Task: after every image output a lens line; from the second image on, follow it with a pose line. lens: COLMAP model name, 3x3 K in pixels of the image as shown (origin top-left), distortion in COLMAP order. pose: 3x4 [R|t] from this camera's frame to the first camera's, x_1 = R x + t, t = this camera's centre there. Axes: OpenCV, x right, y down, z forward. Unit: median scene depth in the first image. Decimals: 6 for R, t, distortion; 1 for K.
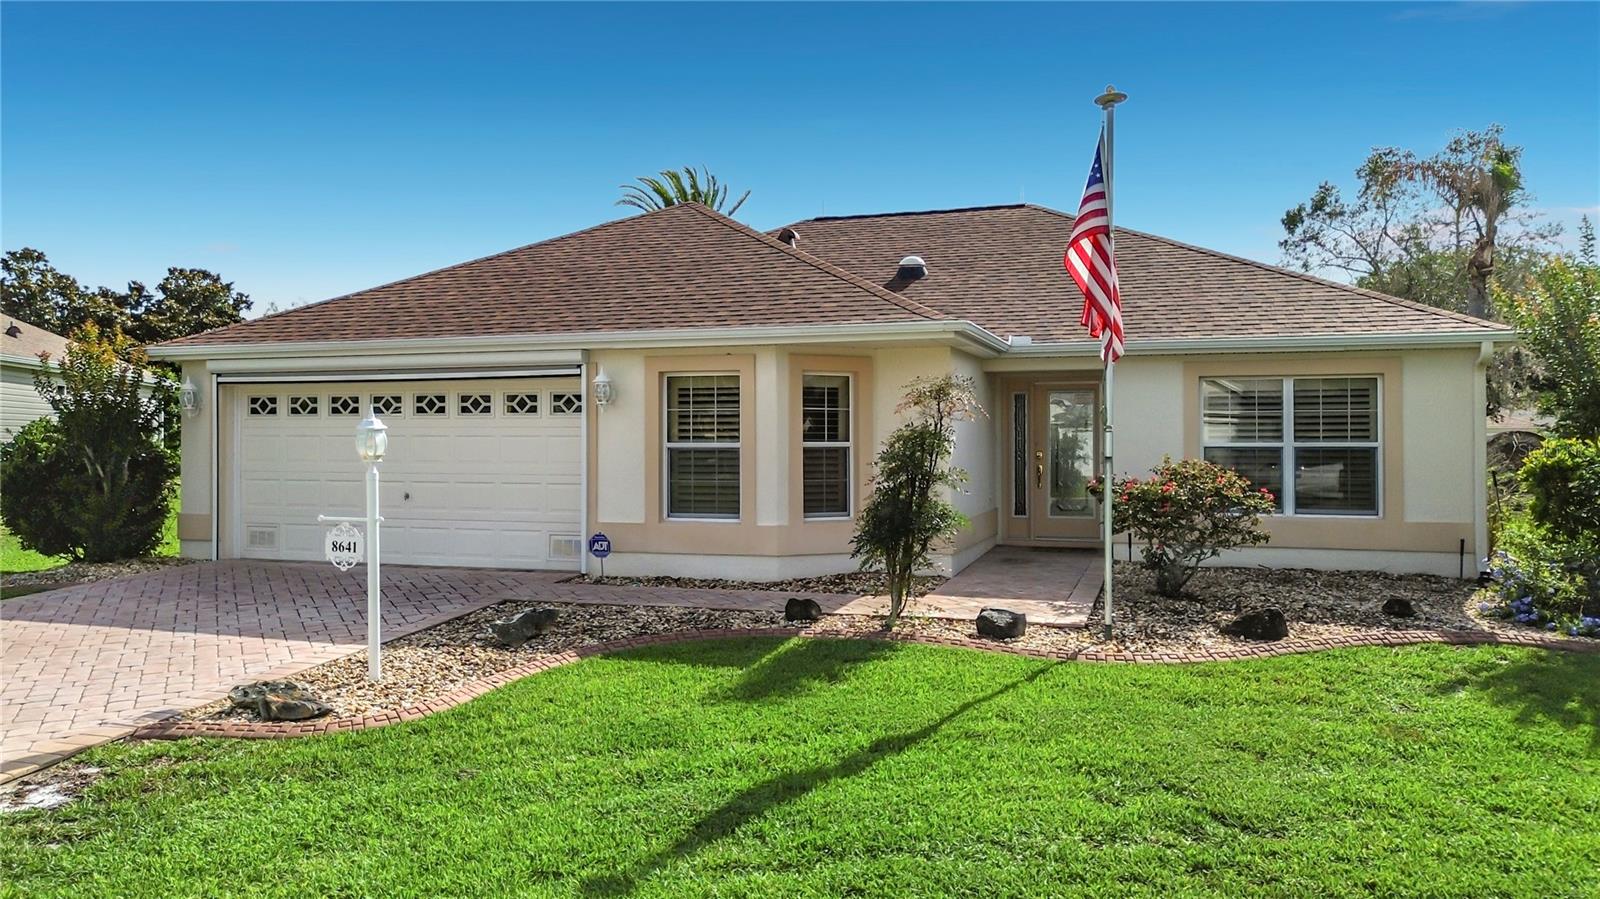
lens RADIAL K [[1148.8, 0, 800.0], [0, 1148.8, 449.5], [0, 0, 1]] dist [0.057798, -0.057889]
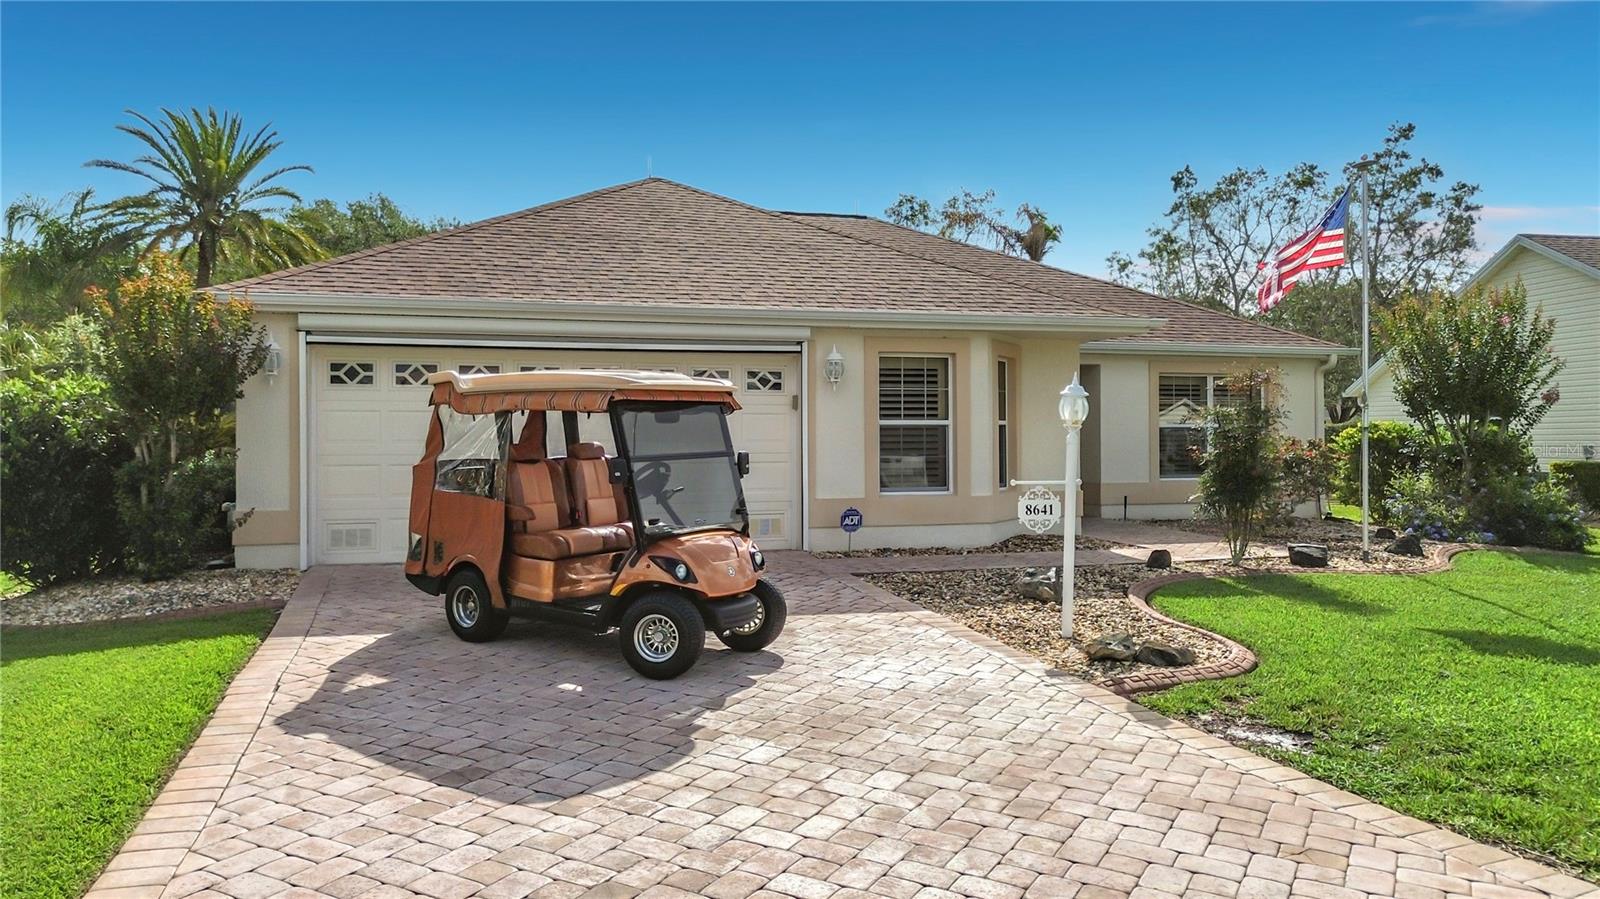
lens RADIAL K [[1146.9, 0, 800.0], [0, 1146.9, 449.5], [0, 0, 1]] dist [0.059602, -0.059914]
pose [[0.820667, -0.006908, 0.571365, -0.768042], [0.006847, 0.999974, 0.002254, 0.017773], [-0.571366, 0.002063, 0.820693, 0.189836]]
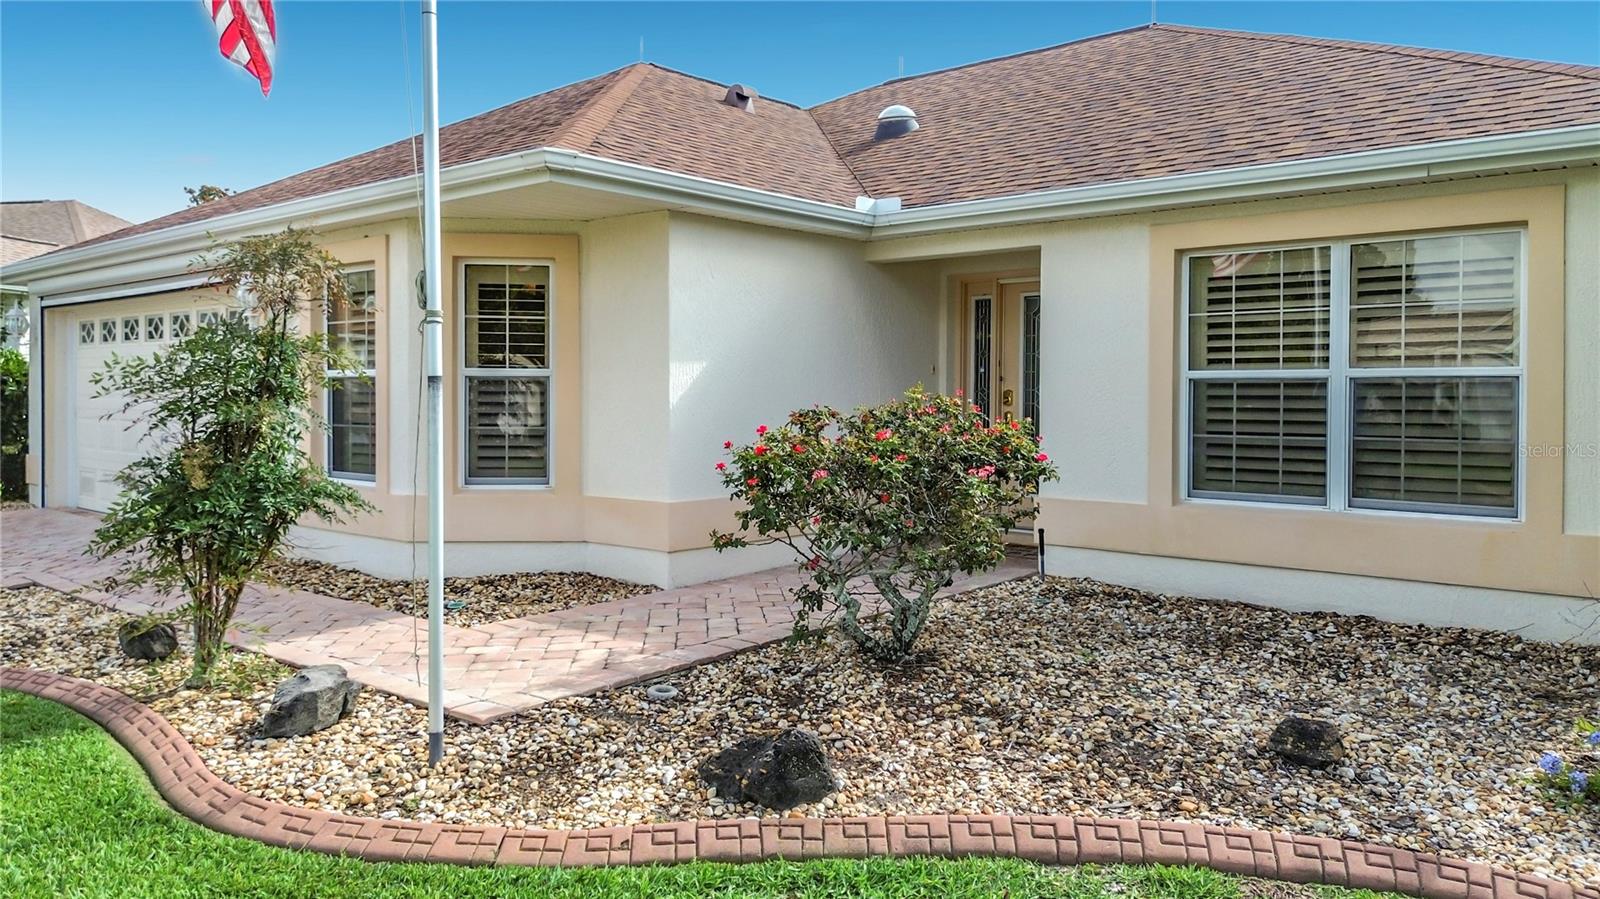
lens RADIAL K [[1146.9, 0, 800.0], [0, 1146.9, 449.5], [0, 0, 1]] dist [0.059602, -0.059914]
pose [[0.922325, 0.023364, -0.385708, 0.426360], [-0.009268, 0.999221, 0.038366, 0.012713], [0.386304, -0.031811, 0.921823, 0.459355]]
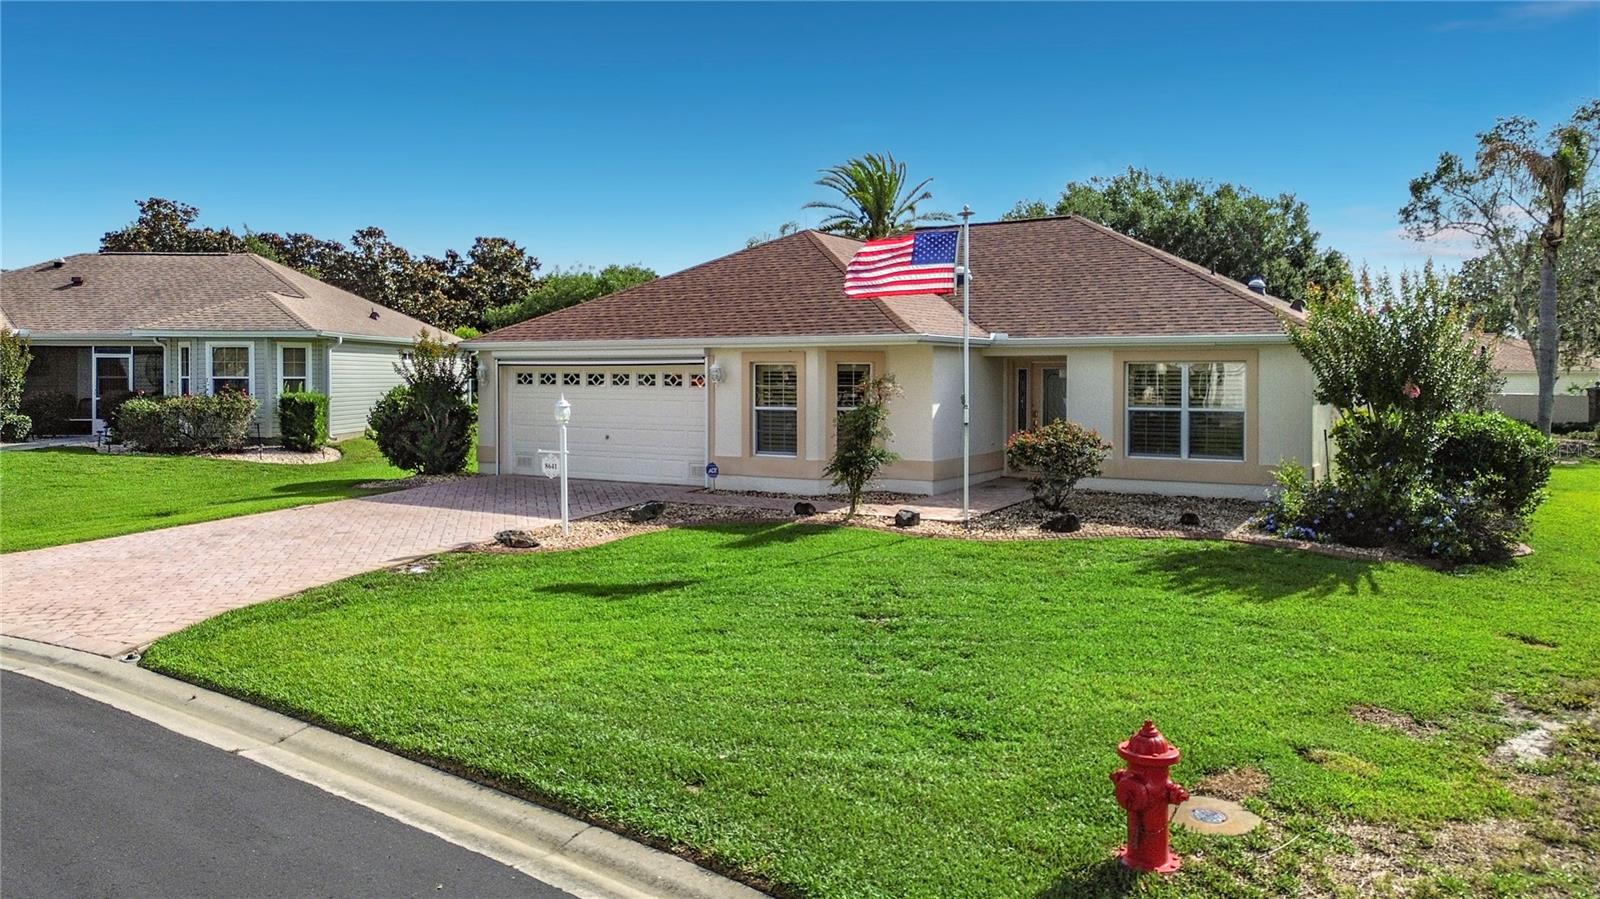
lens RADIAL K [[1138.3, 0, 799.8], [0, 1138.3, 422.3], [0, 0, 1]] dist [0.064298, -0.000853]
pose [[0.974950, 0.010939, -0.222155, 0.291846], [-0.003588, 0.999433, 0.033466, -0.036564], [0.222395, -0.031830, 0.974437, -0.511814]]
